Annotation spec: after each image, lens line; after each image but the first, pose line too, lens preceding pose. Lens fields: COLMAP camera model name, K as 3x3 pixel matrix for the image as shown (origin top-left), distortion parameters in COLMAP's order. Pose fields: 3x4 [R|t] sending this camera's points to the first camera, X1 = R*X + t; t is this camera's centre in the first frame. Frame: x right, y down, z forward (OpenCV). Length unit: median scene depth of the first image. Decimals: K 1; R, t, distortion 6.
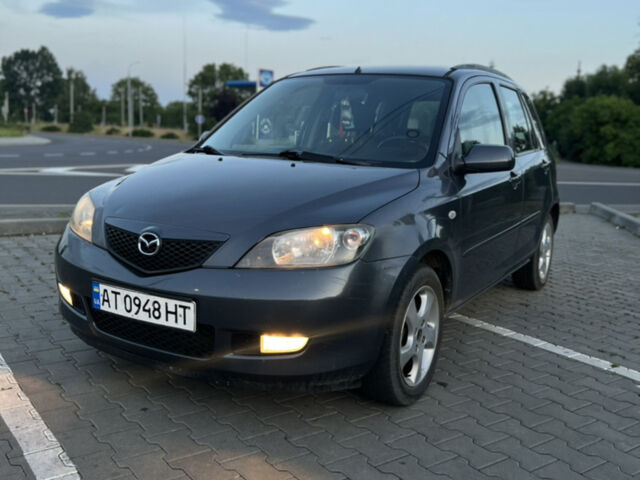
lens RADIAL K [[628.9, 0, 320.0], [0, 628.9, 240.0], [0, 0, 1]] dist [0.160524, -0.374802]
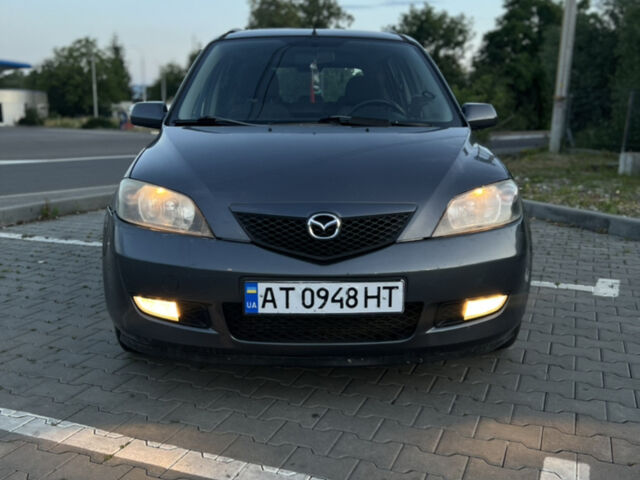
lens RADIAL K [[628.9, 0, 320.0], [0, 628.9, 240.0], [0, 0, 1]] dist [0.160524, -0.374802]
pose [[0.845158, -0.139254, 0.516058, -0.730609], [0.118272, 0.990256, 0.073516, -0.039975], [-0.521267, -0.001098, 0.853393, 0.265460]]
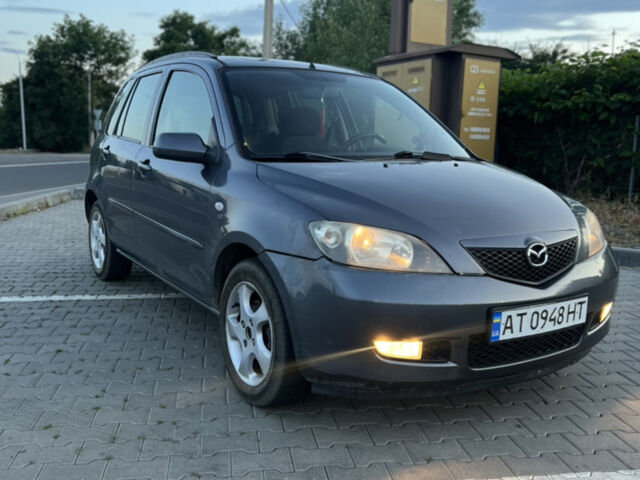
lens RADIAL K [[628.9, 0, 320.0], [0, 628.9, 240.0], [0, 0, 1]] dist [0.160524, -0.374802]
pose [[0.465394, -0.171741, 0.868282, -1.286929], [0.143525, 0.982654, 0.117435, -0.181397], [-0.873389, 0.069966, 0.481971, 0.824763]]
